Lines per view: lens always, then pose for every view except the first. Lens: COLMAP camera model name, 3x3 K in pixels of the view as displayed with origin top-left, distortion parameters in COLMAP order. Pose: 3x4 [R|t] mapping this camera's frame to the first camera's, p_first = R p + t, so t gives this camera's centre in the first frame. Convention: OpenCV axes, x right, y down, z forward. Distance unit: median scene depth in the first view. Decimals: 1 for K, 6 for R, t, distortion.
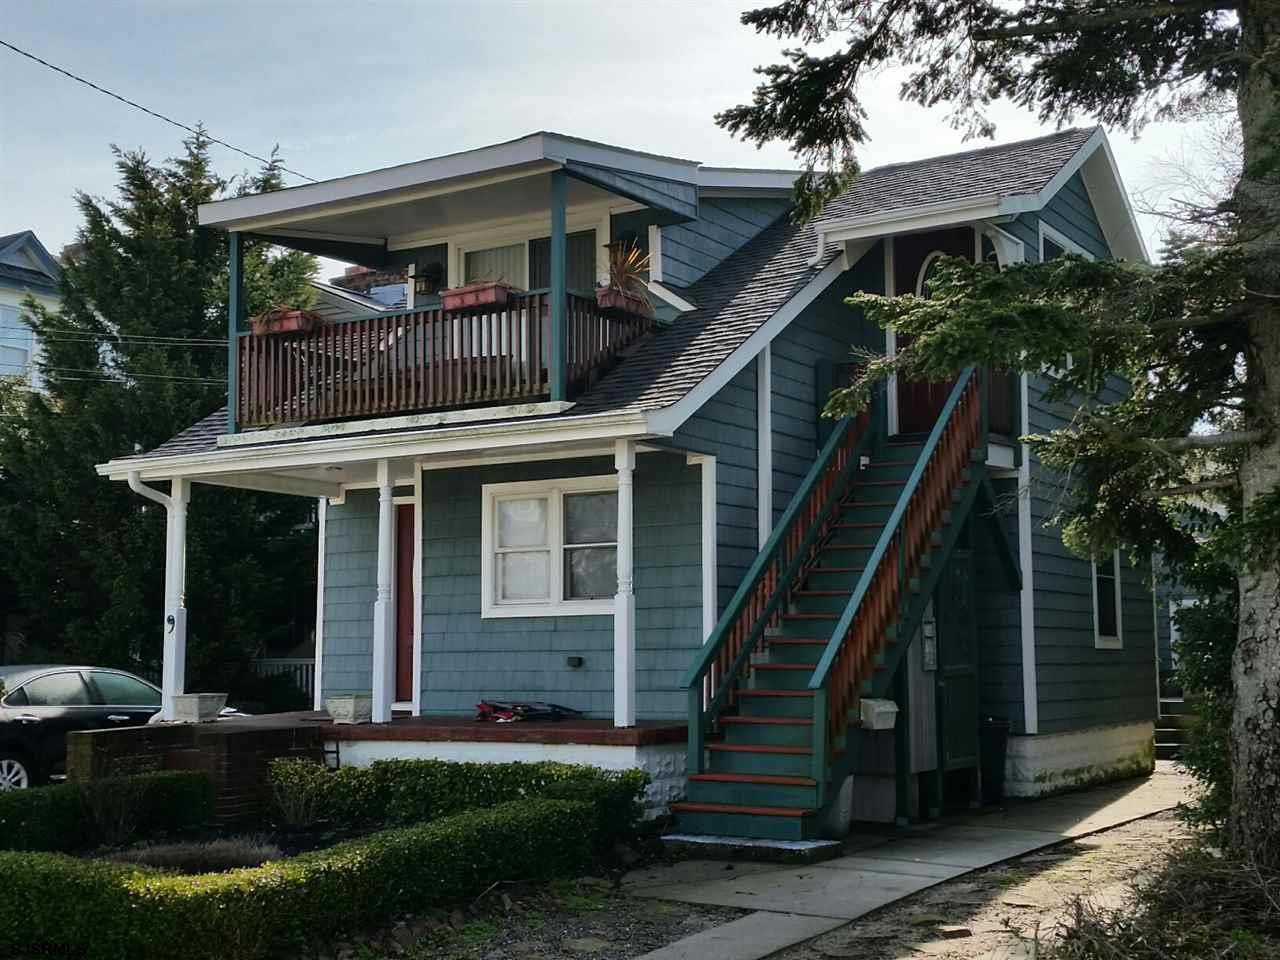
lens RADIAL K [[1611.4, 0, 640.0], [0, 1611.4, 480.0], [0, 0, 1]] dist [0.185838, -0.005265]
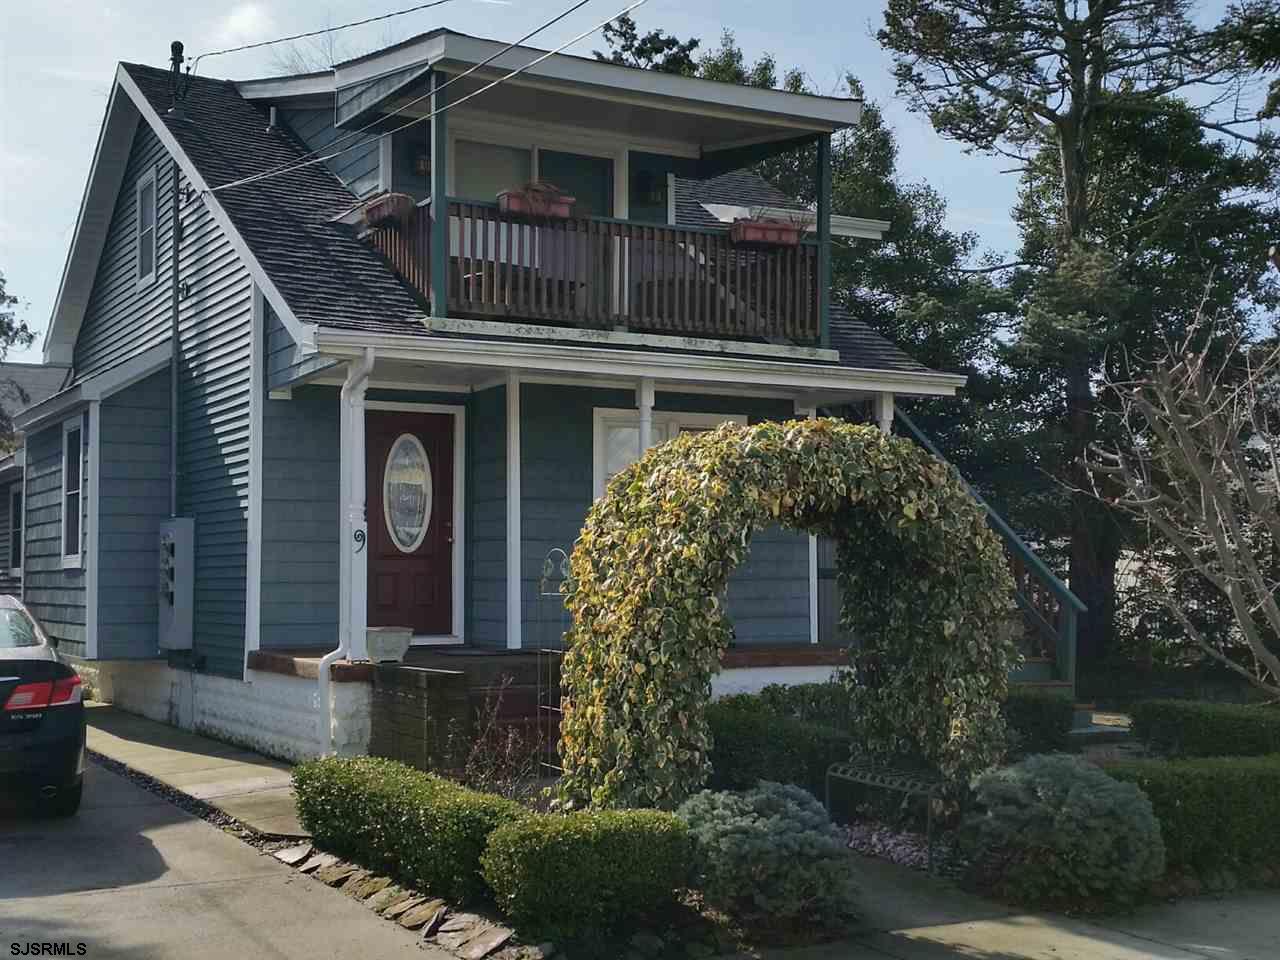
lens RADIAL K [[1611.4, 0, 640.0], [0, 1611.4, 480.0], [0, 0, 1]] dist [0.185838, -0.005265]
pose [[0.484380, 0.055262, 0.873111, -0.923753], [-0.091650, 0.995717, -0.012177, 0.055480], [-0.870044, -0.074123, 0.487370, 0.502693]]
